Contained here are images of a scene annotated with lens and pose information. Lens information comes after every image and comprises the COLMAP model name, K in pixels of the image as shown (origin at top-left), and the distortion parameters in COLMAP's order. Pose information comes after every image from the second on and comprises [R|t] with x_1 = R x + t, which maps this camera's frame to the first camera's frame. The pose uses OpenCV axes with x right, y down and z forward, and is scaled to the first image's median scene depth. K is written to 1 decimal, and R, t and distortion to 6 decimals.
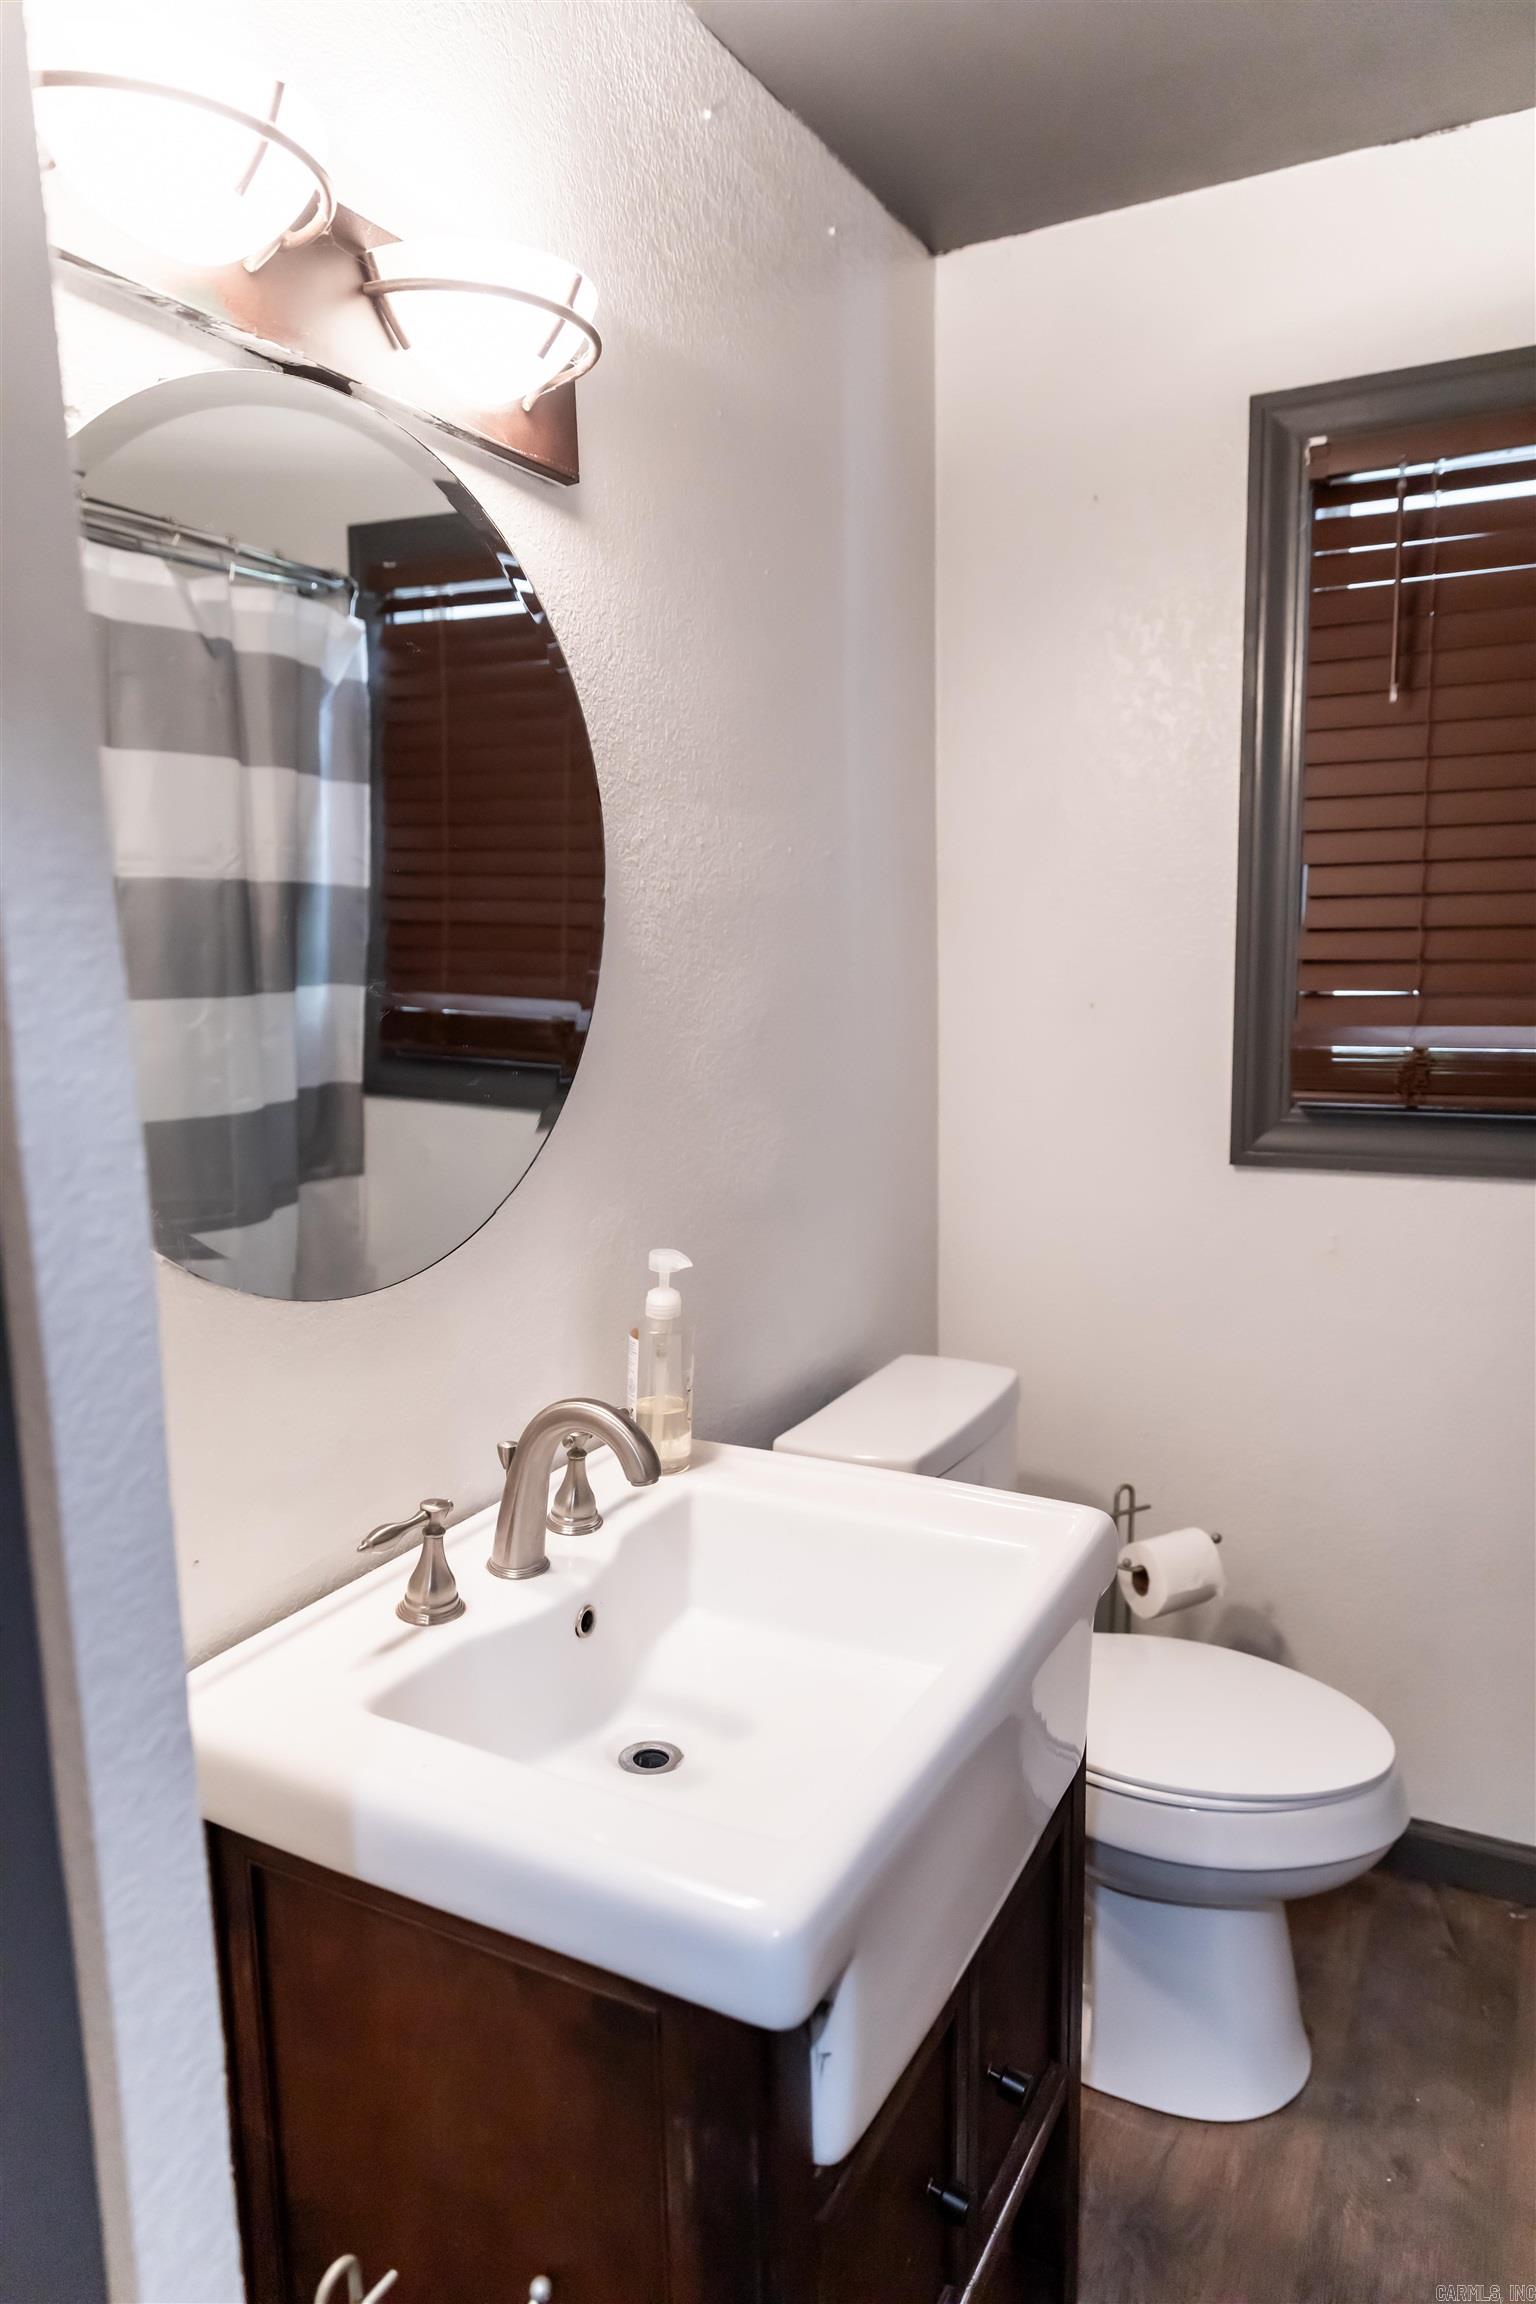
lens RADIAL K [[1531.2, 0, 764.1], [0, 1531.2, 1161.5], [0, 0, 1]] dist [0.010512, -0.001778]
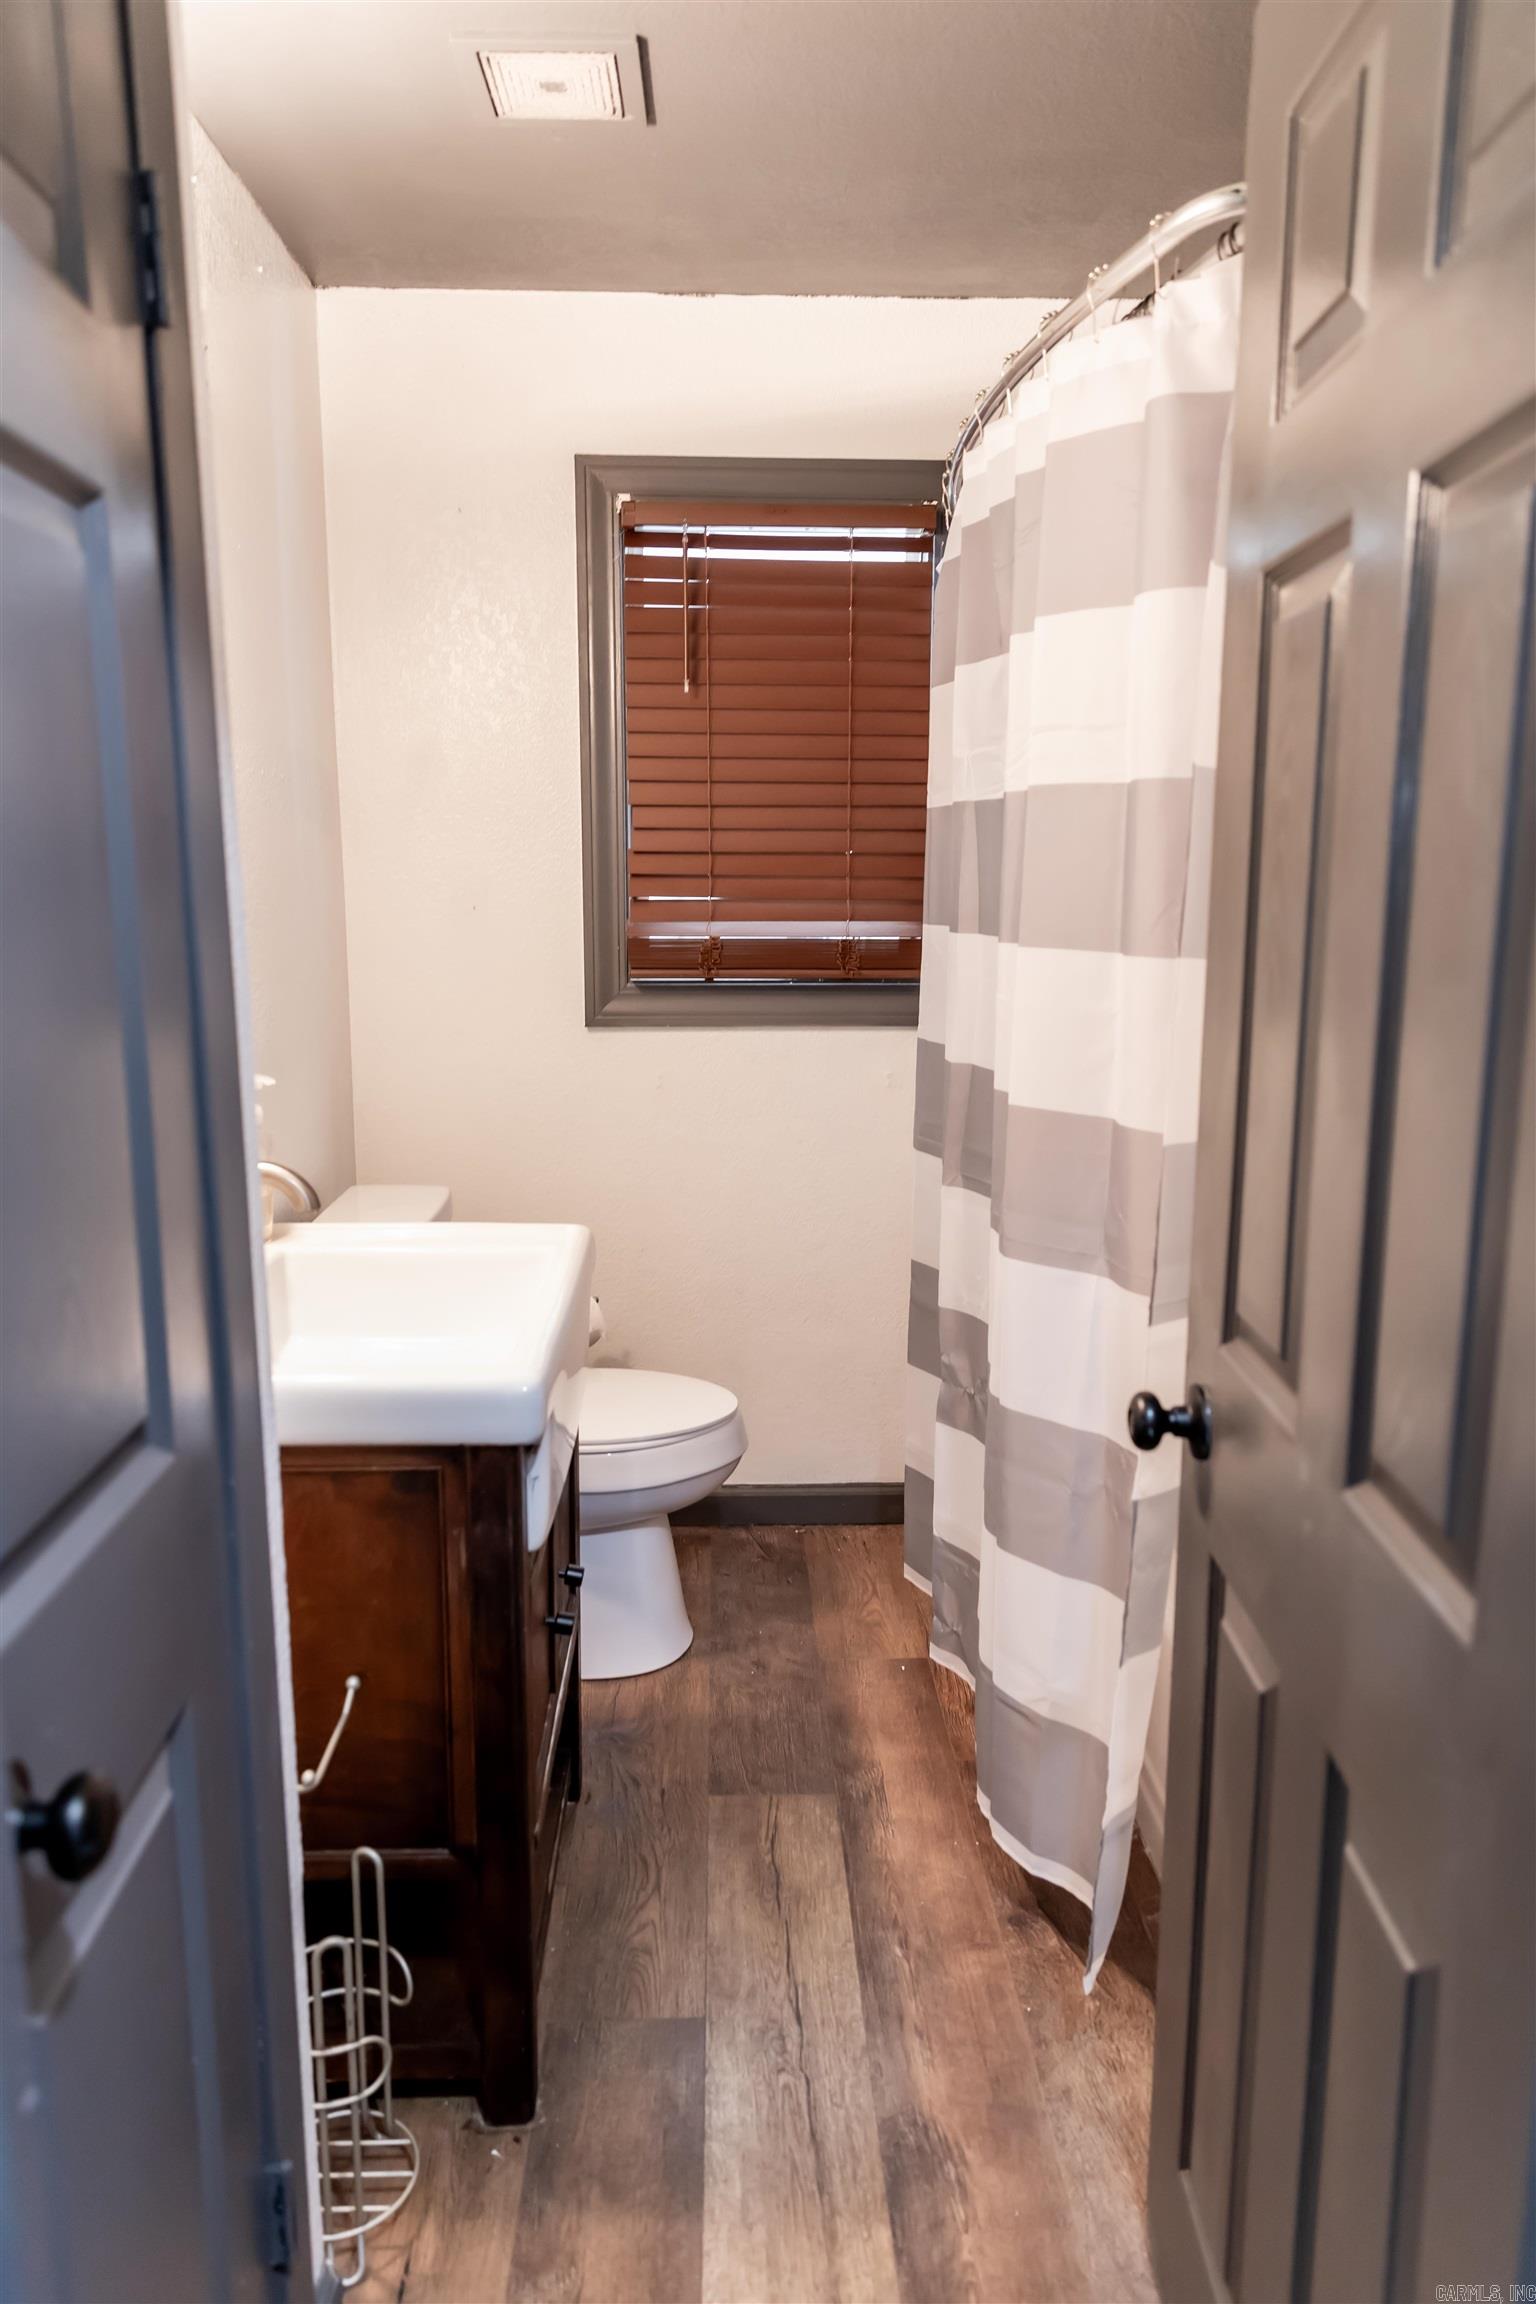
lens RADIAL K [[1531.2, 0, 773.0], [0, 1531.2, 1146.5], [0, 0, 1]] dist [0.010512, -0.001778]
pose [[0.867209, -0.063699, 0.493854, -0.247426], [0.052423, 0.997952, 0.036663, 0.073070], [-0.495178, -0.005905, 0.868772, -0.275540]]
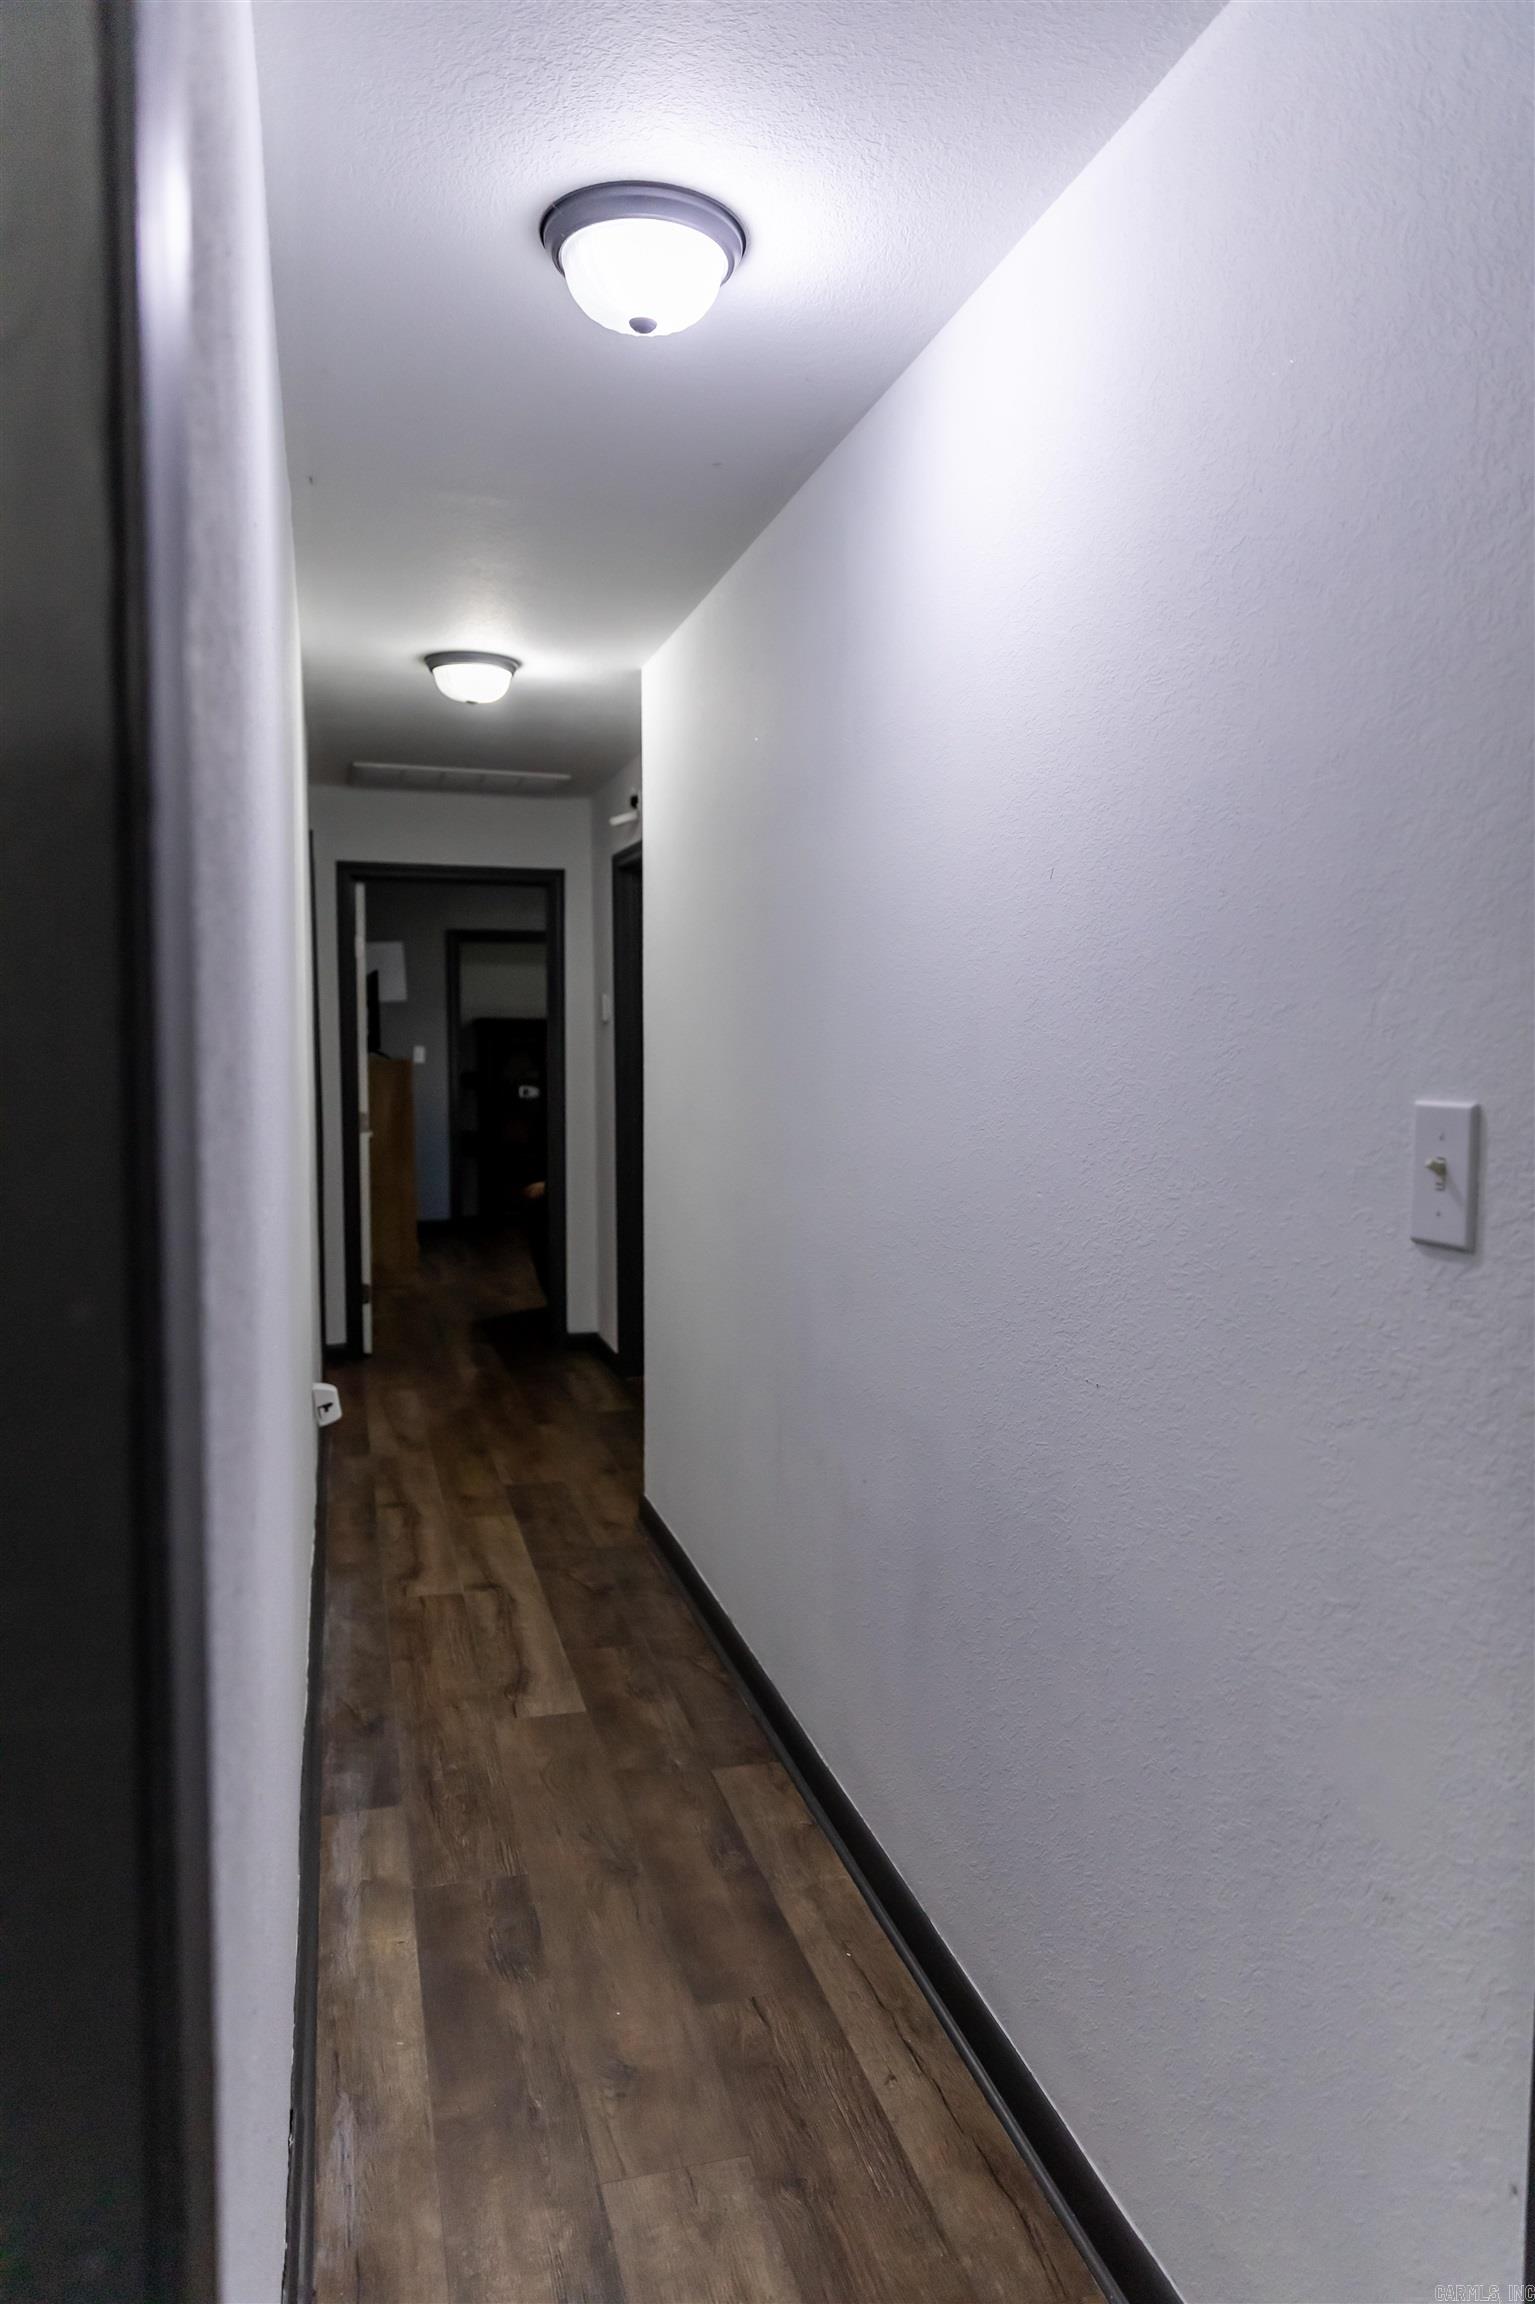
lens RADIAL K [[1531.2, 0, 767.5], [0, 1531.2, 1150.3], [0, 0, 1]] dist [0.010512, -0.001778]
pose [[-0.719158, 0.075750, -0.690705, 0.938025], [-0.099008, 0.972726, 0.209766, -0.193125], [0.687757, 0.219240, -0.692044, 1.035520]]
